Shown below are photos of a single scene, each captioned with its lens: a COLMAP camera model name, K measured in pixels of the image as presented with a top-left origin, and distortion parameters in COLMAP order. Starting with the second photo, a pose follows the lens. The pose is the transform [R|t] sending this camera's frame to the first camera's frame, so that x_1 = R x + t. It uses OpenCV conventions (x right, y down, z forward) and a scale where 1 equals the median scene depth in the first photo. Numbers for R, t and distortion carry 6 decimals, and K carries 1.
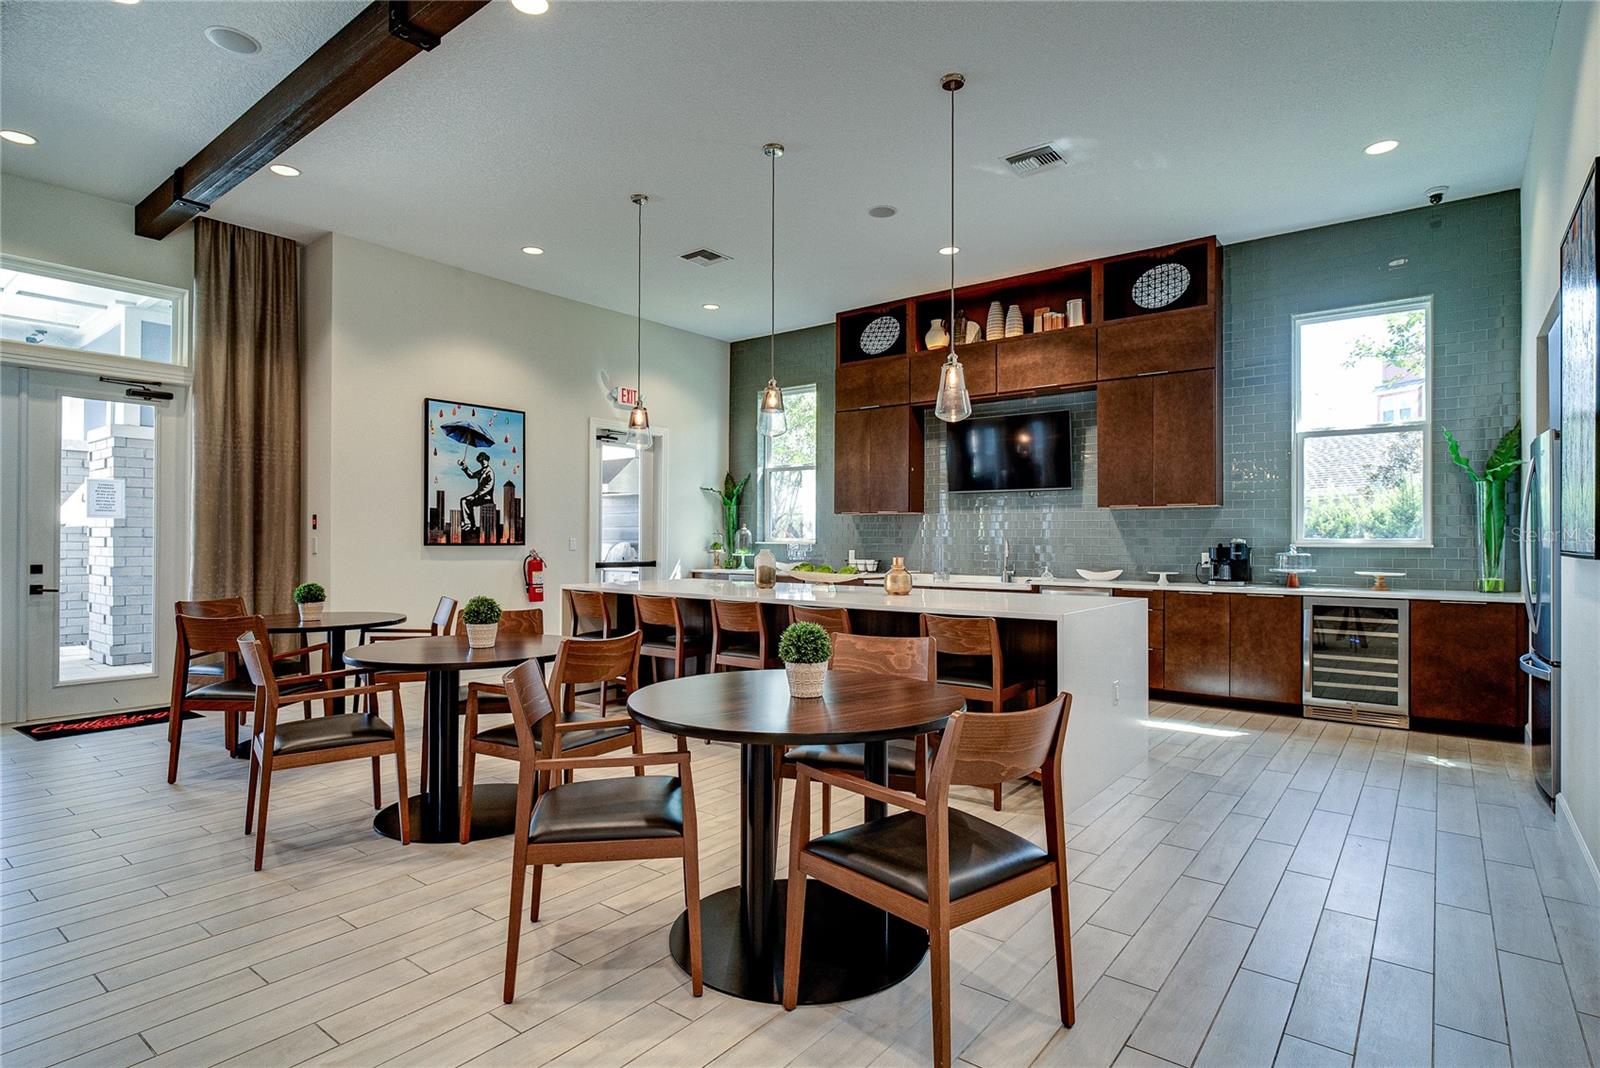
lens RADIAL K [[813.1, 0, 848.1], [0, 813.1, 534.4], [0, 0, 1]] dist [-0.000669, 0.000284]
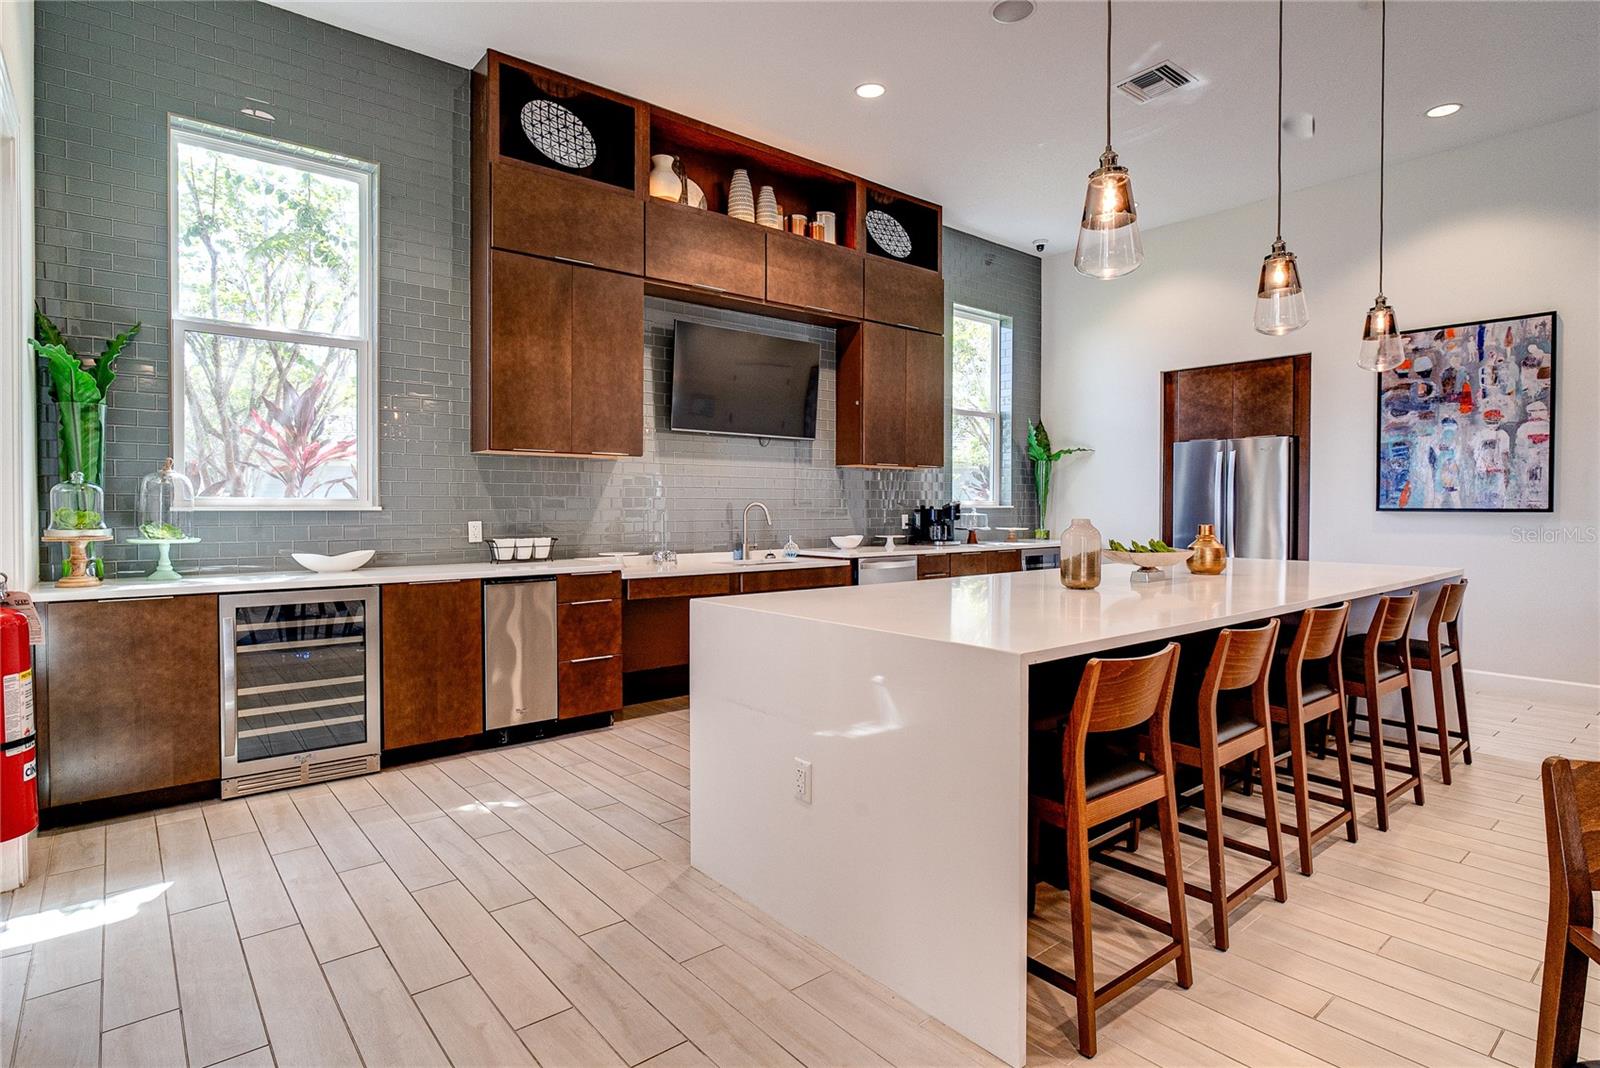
lens RADIAL K [[838.5, 0, 801.5], [0, 838.5, 560.6], [0, 0, 1]] dist [-0.007178, -0.000281]
pose [[0.243700, -0.048978, 0.968613, -0.631403], [0.014051, 0.998798, 0.046969, 0.028937], [-0.969749, 0.002163, 0.244095, 0.899822]]
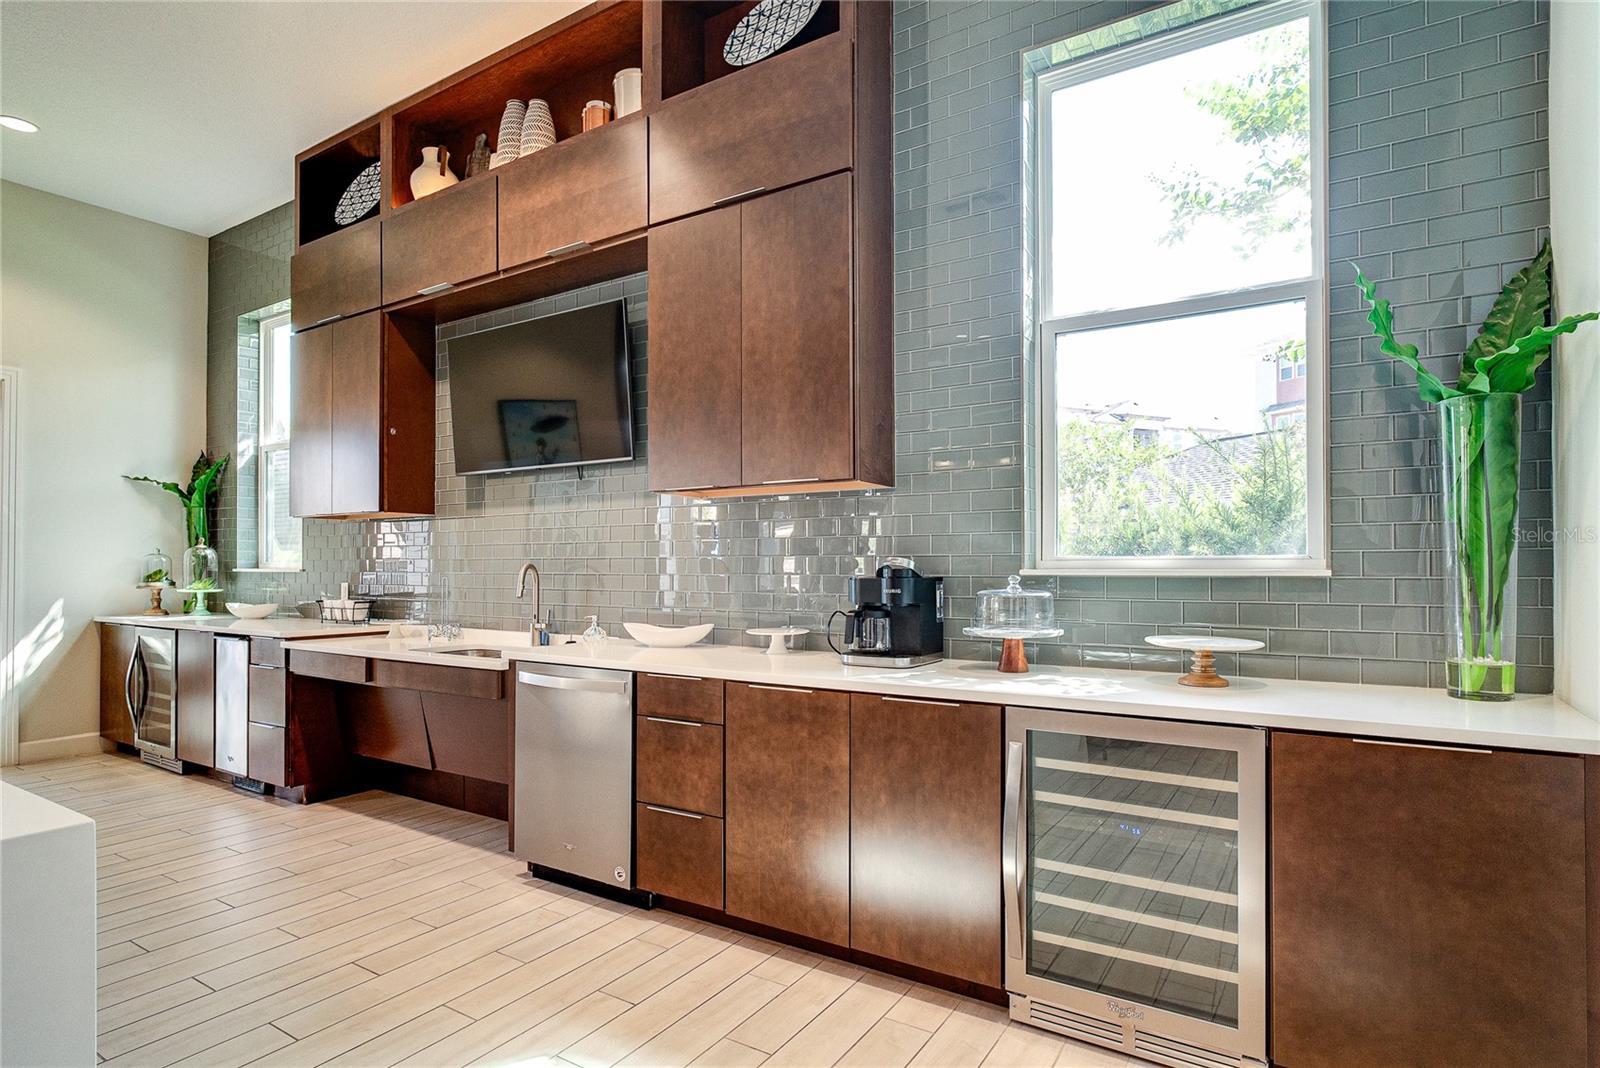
lens RADIAL K [[838.5, 0, 801.5], [0, 838.5, 560.6], [0, 0, 1]] dist [-0.007178, -0.000281]
pose [[0.998049, -0.004266, 0.062288, 0.388787], [0.004157, 0.999990, 0.001869, 0.005585], [-0.062295, -0.001607, 0.998056, 0.542403]]
